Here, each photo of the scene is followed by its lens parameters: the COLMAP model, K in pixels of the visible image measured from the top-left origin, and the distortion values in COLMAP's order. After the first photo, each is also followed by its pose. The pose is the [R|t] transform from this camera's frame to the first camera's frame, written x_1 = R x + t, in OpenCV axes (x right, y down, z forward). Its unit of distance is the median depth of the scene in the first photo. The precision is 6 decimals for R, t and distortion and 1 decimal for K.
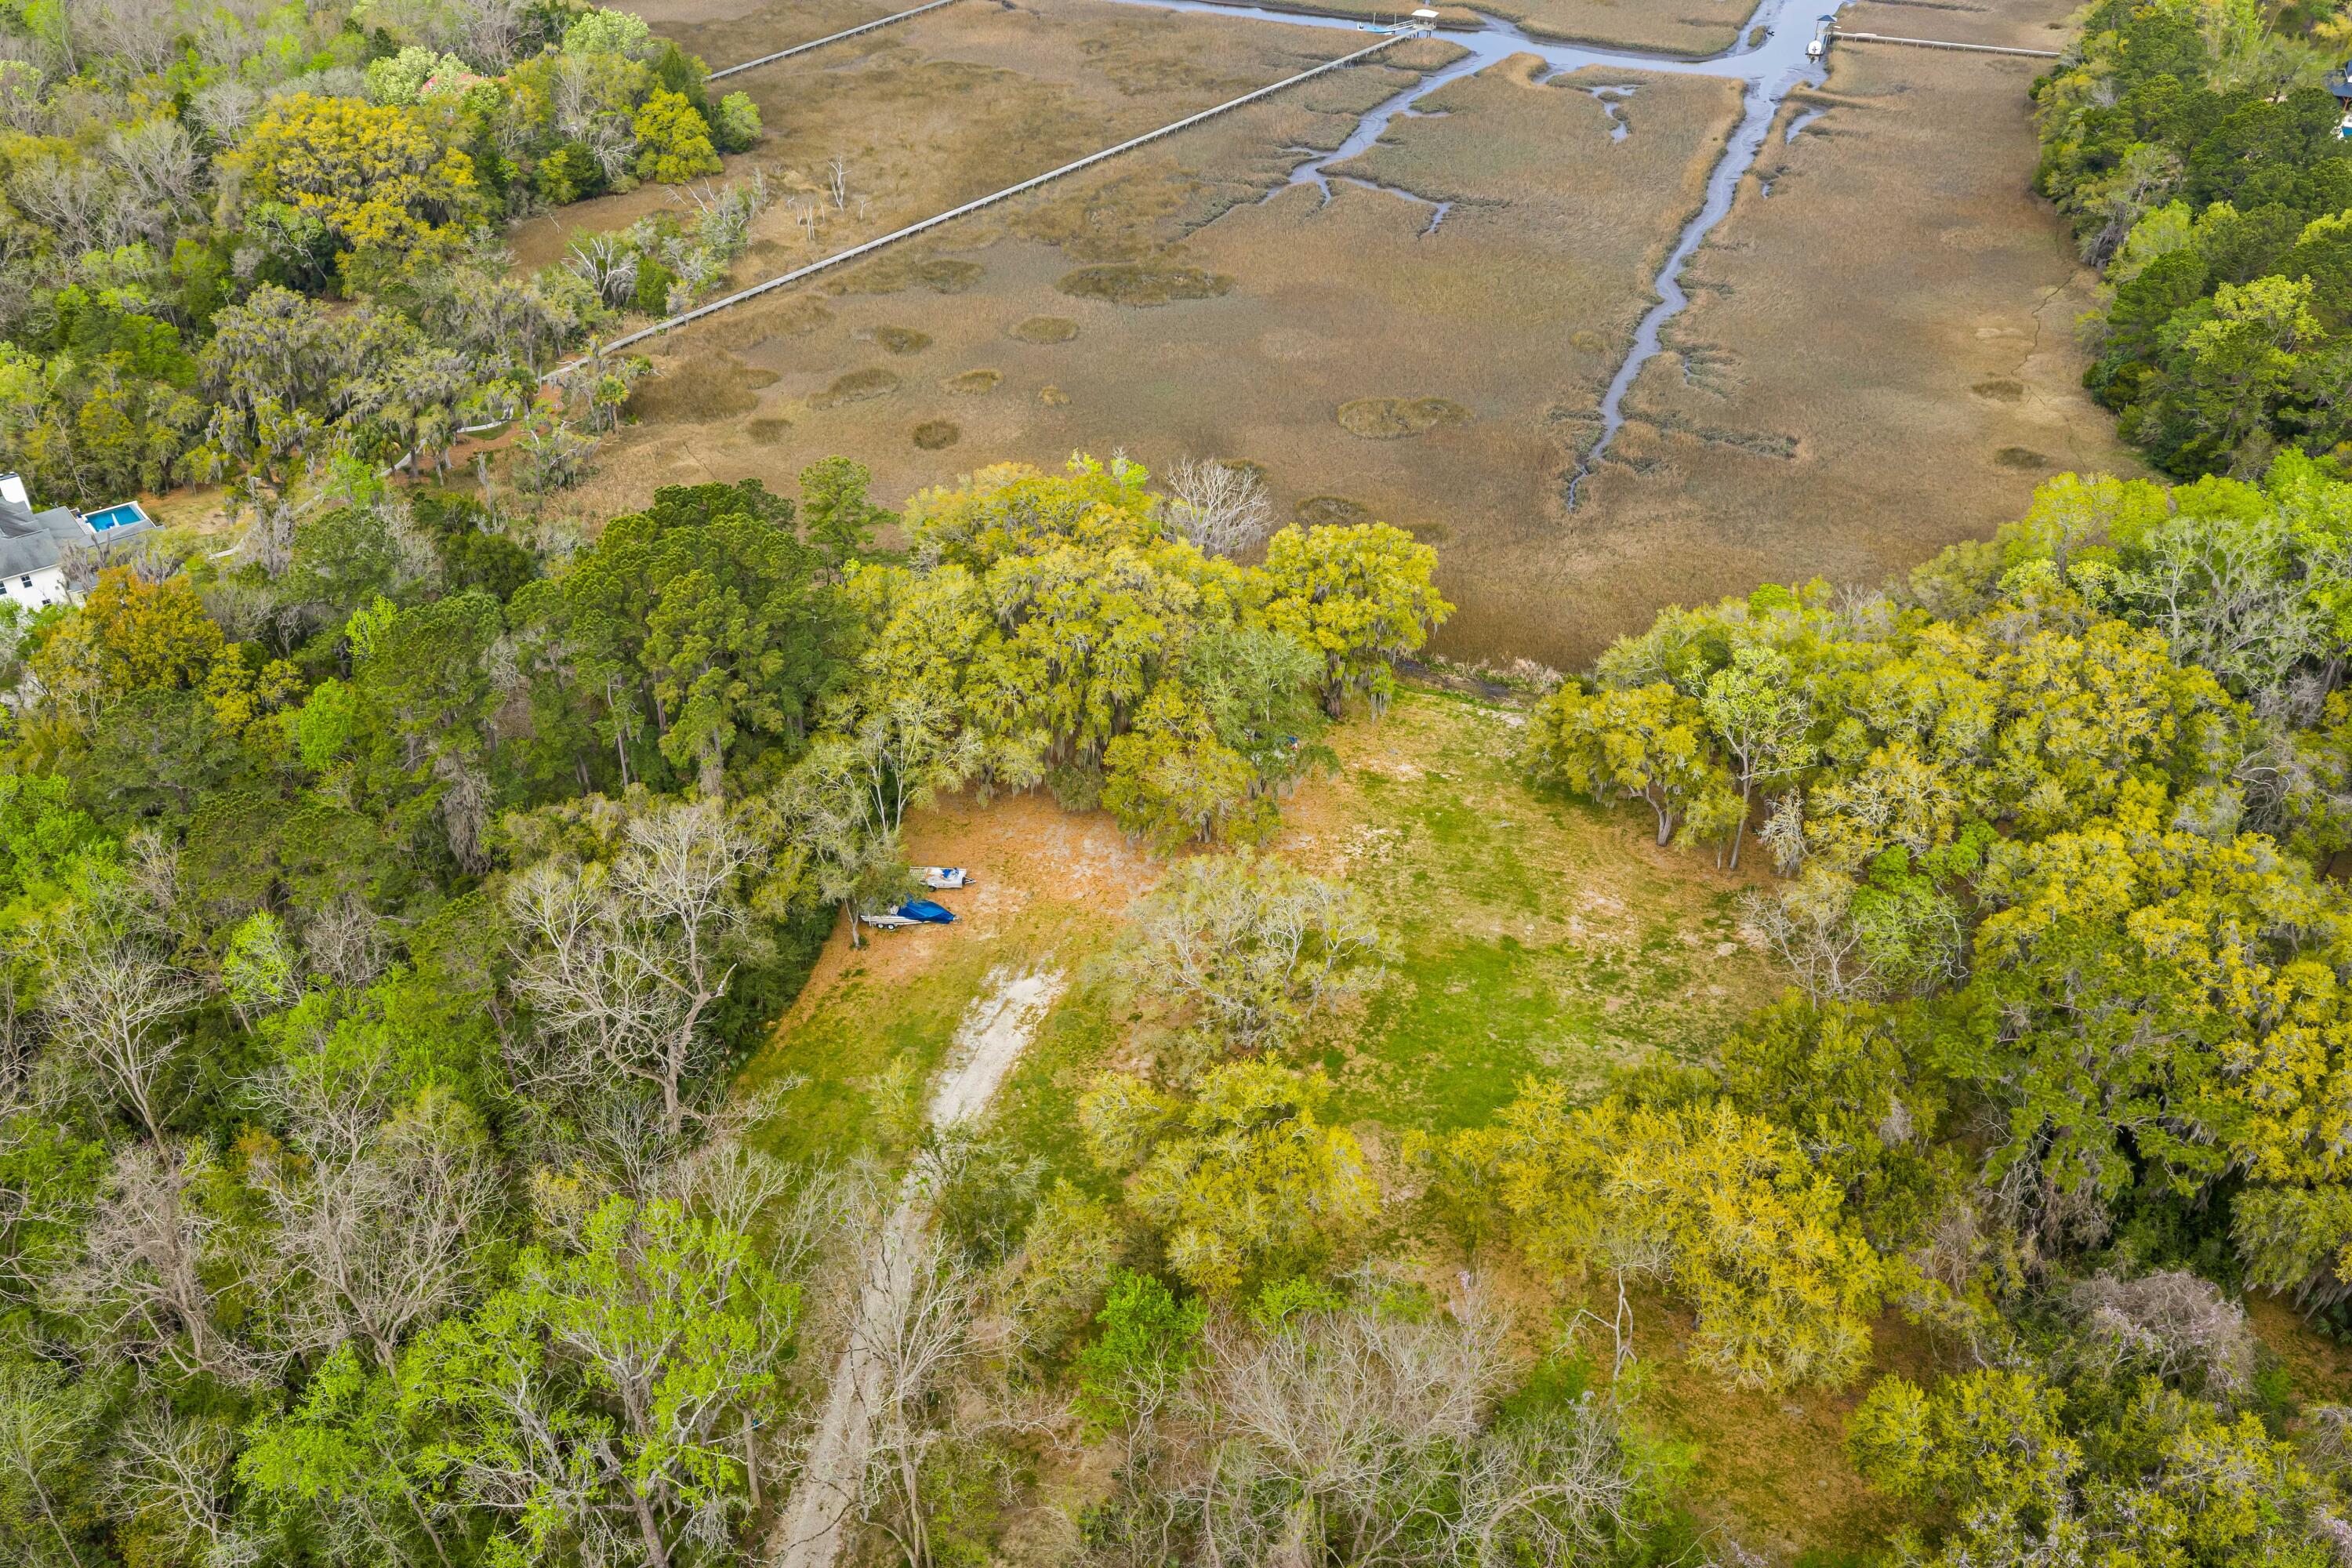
lens RADIAL K [[1957.5, 0, 1175.8], [0, 1957.5, 785.1], [0, 0, 1]] dist [0.008213, -0.017706]
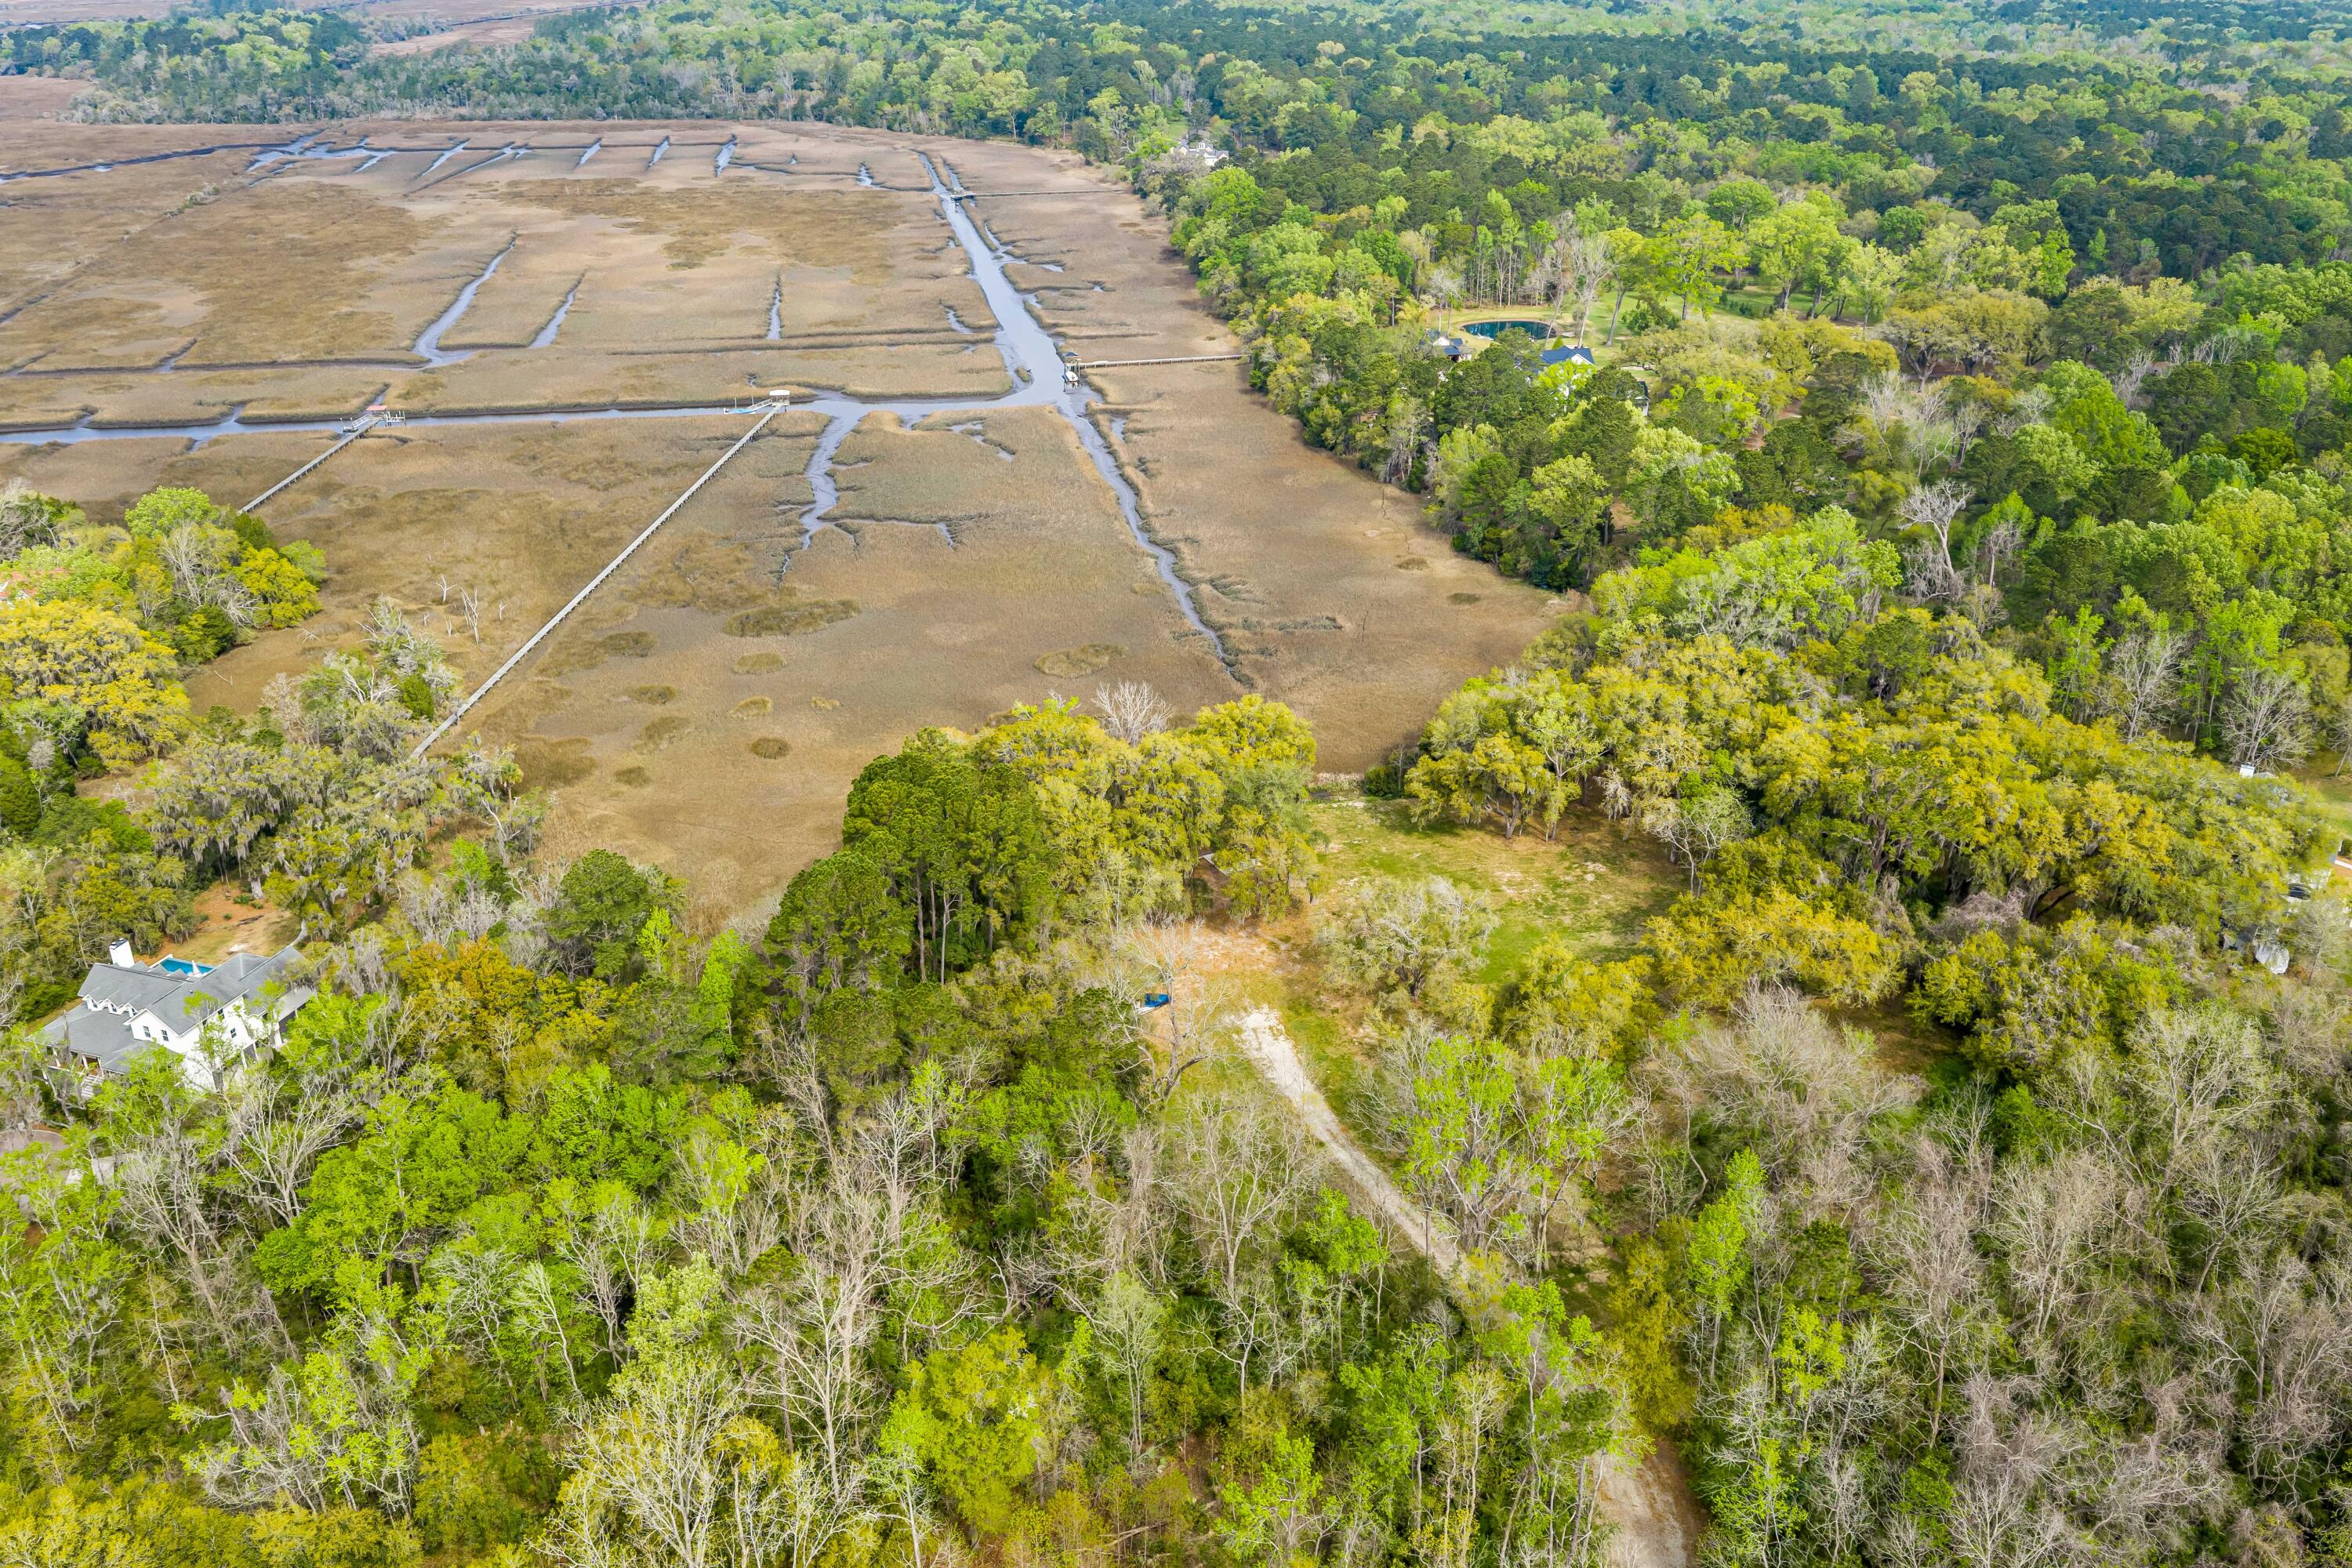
lens RADIAL K [[1957.5, 0, 1178.6], [0, 1957.5, 786.2], [0, 0, 1]] dist [0.008213, -0.017706]
pose [[0.844201, -0.234669, 0.481928, -0.636539], [0.313255, 0.945554, -0.088307, 0.041323], [-0.434966, 0.225516, 0.871749, -0.224193]]
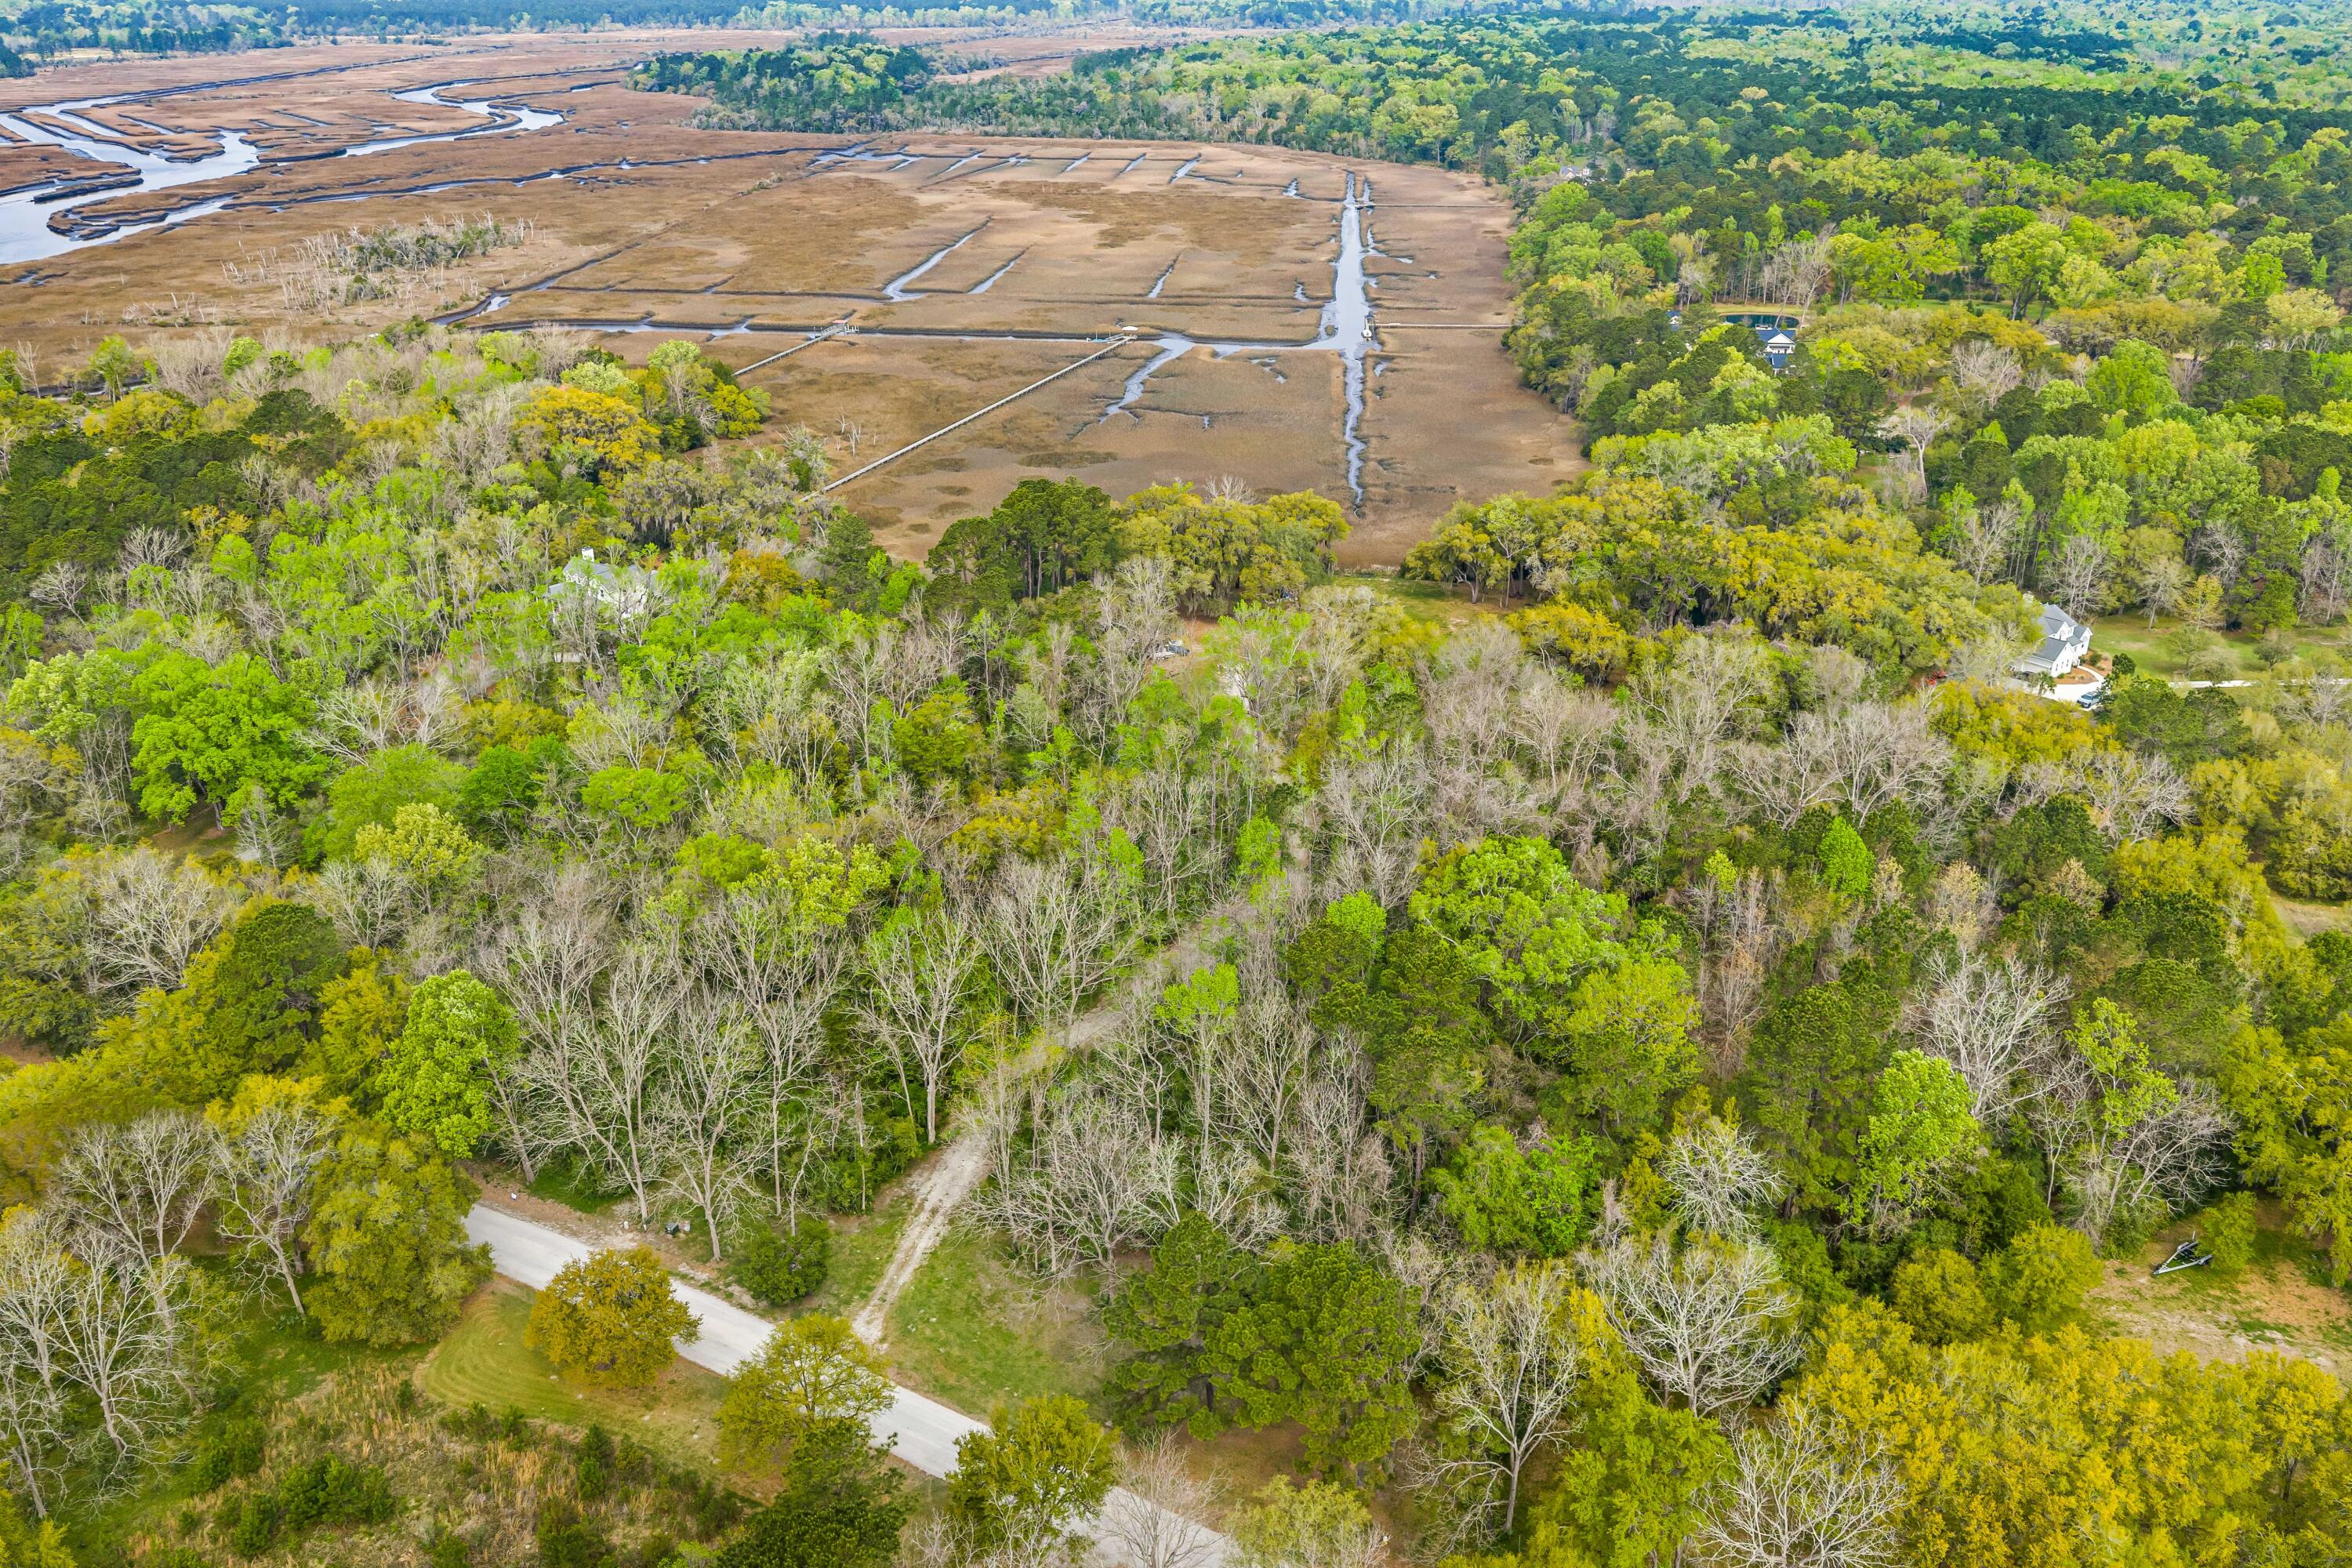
lens RADIAL K [[1957.5, 0, 1174.0], [0, 1957.5, 792.7], [0, 0, 1]] dist [0.008213, -0.017706]
pose [[0.958336, -0.121220, 0.258647, -0.602966], [0.168680, 0.970908, -0.169955, 0.497638], [-0.230521, 0.206503, 0.950903, -0.877181]]
